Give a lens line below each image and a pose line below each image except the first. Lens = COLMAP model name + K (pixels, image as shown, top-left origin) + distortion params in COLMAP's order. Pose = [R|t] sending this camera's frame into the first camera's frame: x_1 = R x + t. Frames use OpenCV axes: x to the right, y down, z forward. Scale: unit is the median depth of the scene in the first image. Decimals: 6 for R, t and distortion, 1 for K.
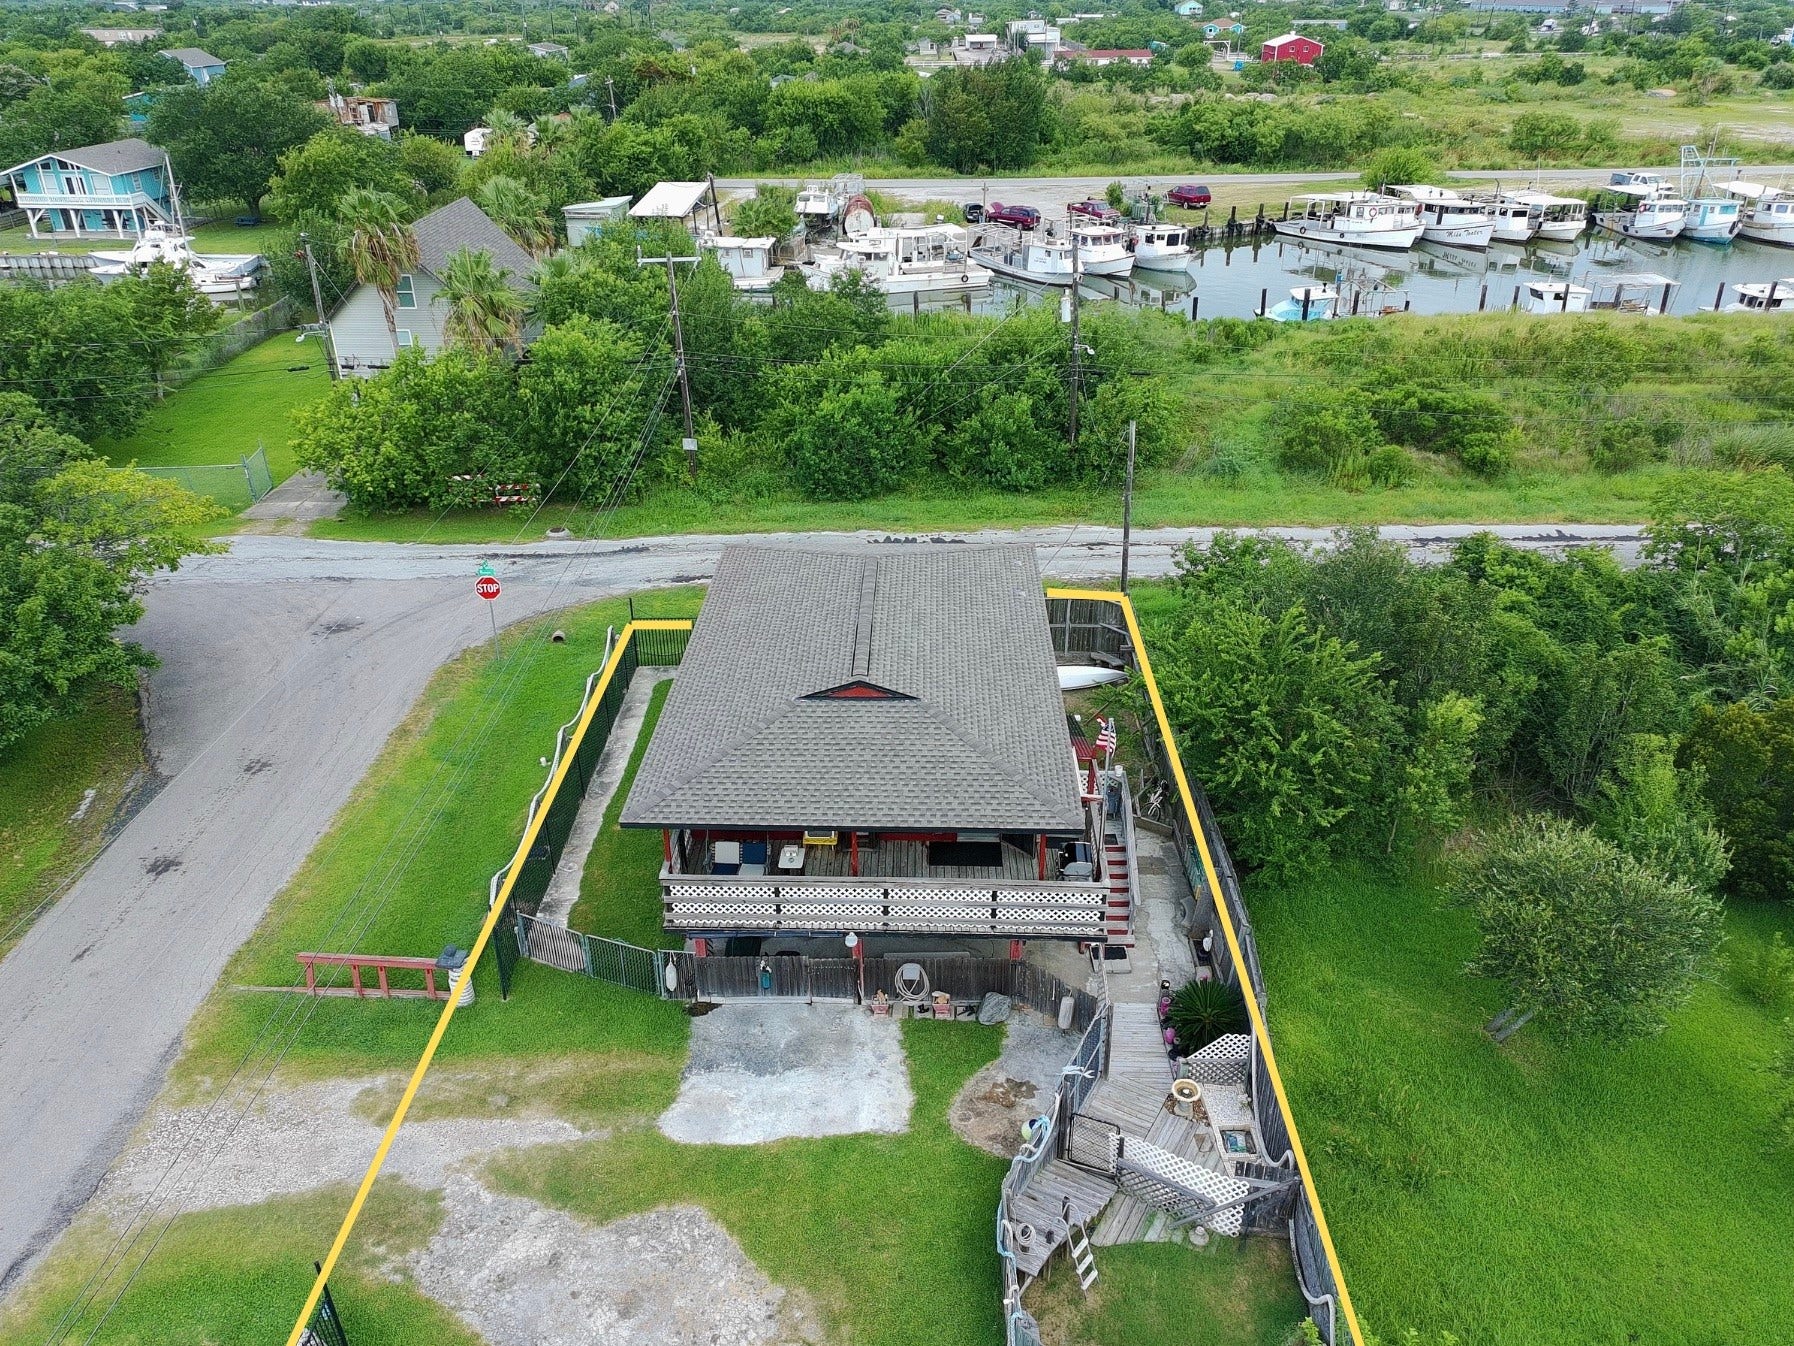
lens RADIAL K [[1318.7, 0, 897.0], [0, 1318.7, 673.0], [0, 0, 1]] dist [0.089257, -0.088600]
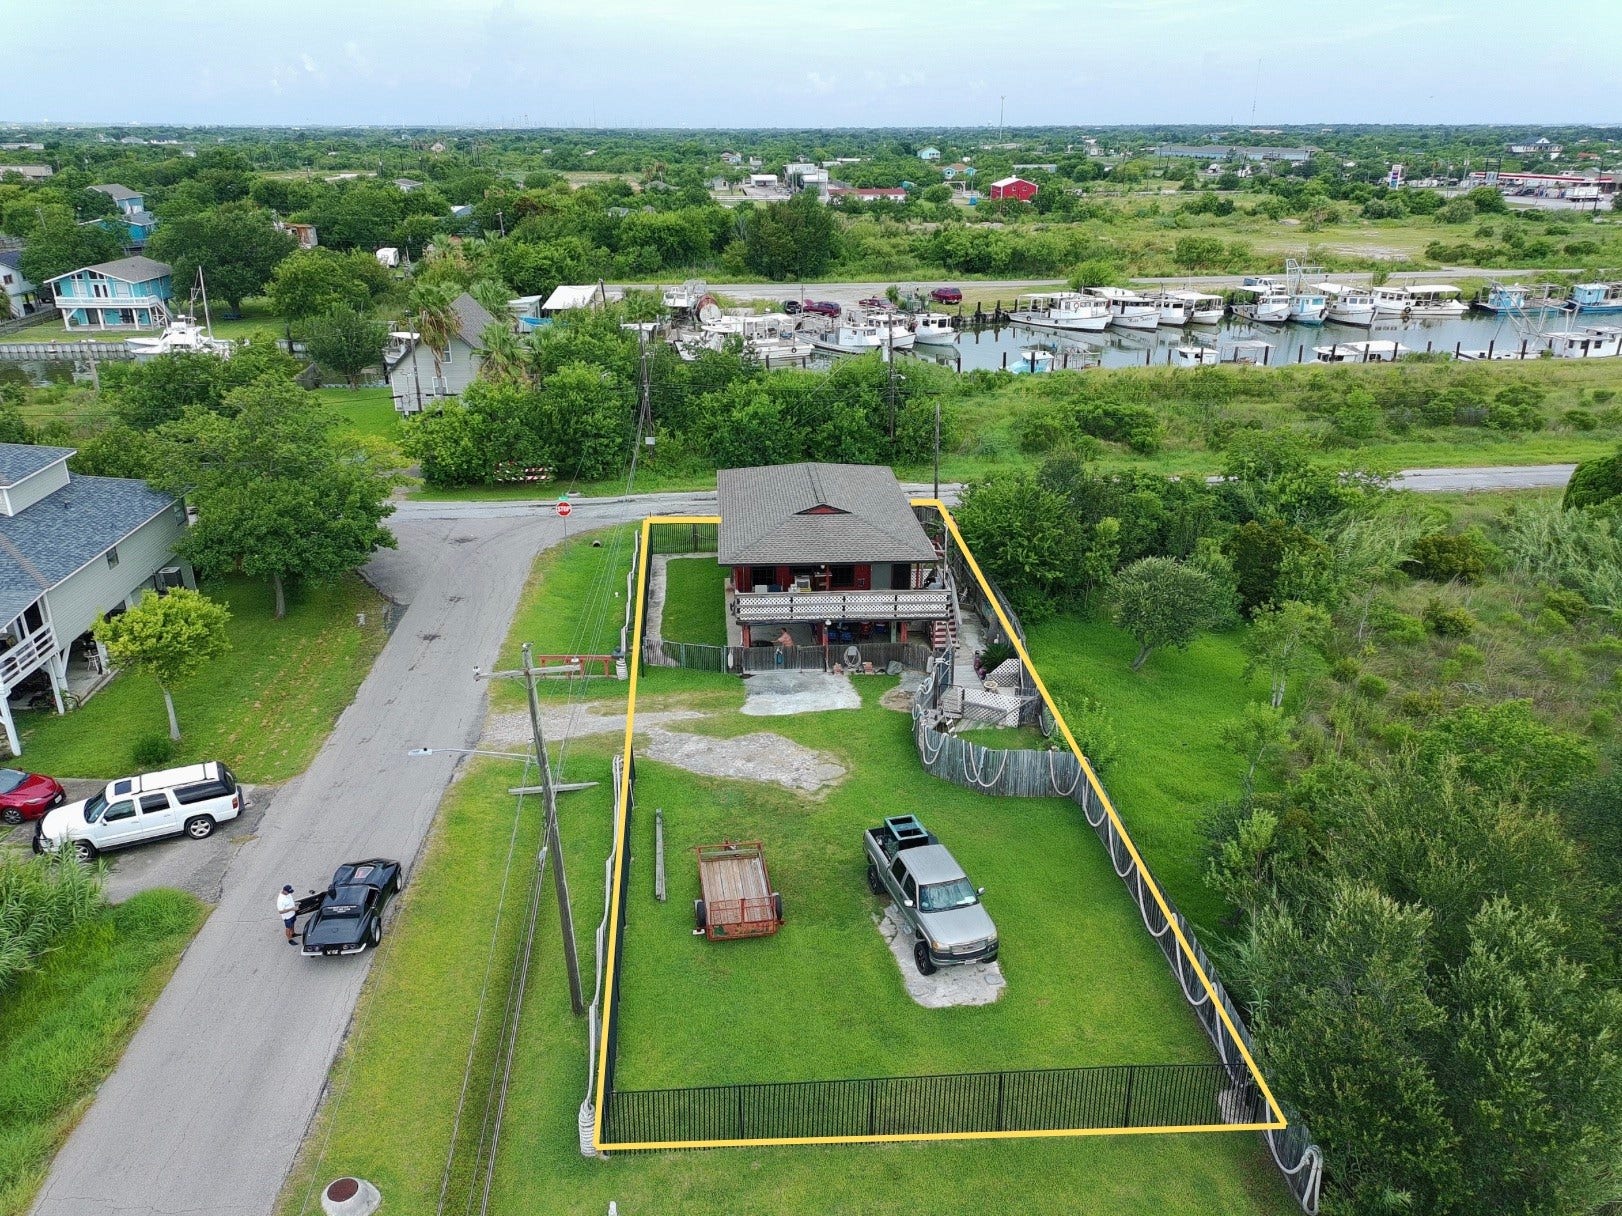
lens RADIAL K [[1192.3, 0, 811.0], [0, 1192.3, 608.0], [0, 0, 1]] dist [0.089257, -0.088600]
pose [[0.994676, -0.031973, 0.097971, -0.054562], [0.041329, 0.994619, -0.095002, 0.079664], [-0.094406, 0.098545, 0.990644, -0.189628]]
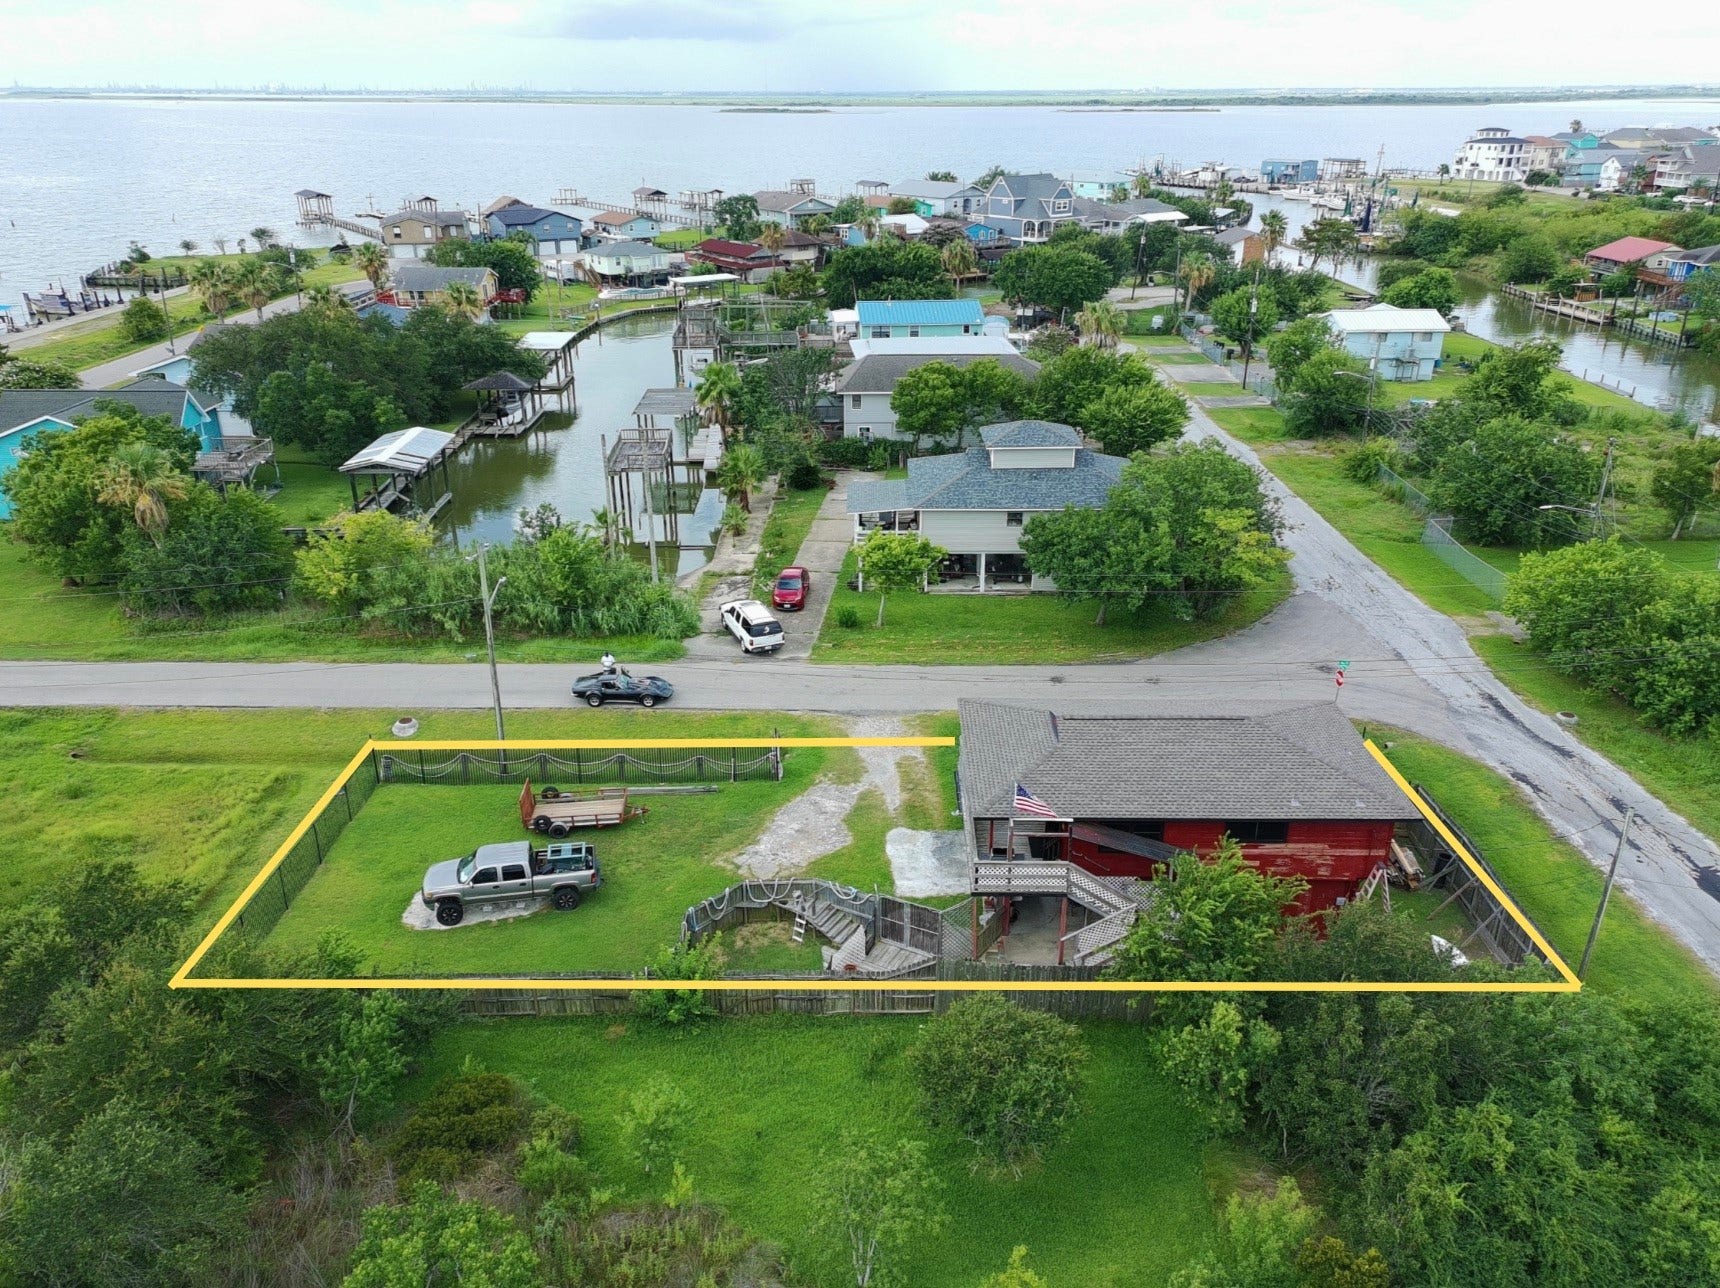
lens RADIAL K [[1264.3, 0, 860.0], [0, 1264.3, 644.0], [0, 0, 1]] dist [0.089257, -0.088600]
pose [[0.015466, 0.397669, -0.917399, 0.334247], [-0.454732, 0.819931, 0.347753, -0.122056], [0.890494, 0.411793, 0.193514, 0.099265]]
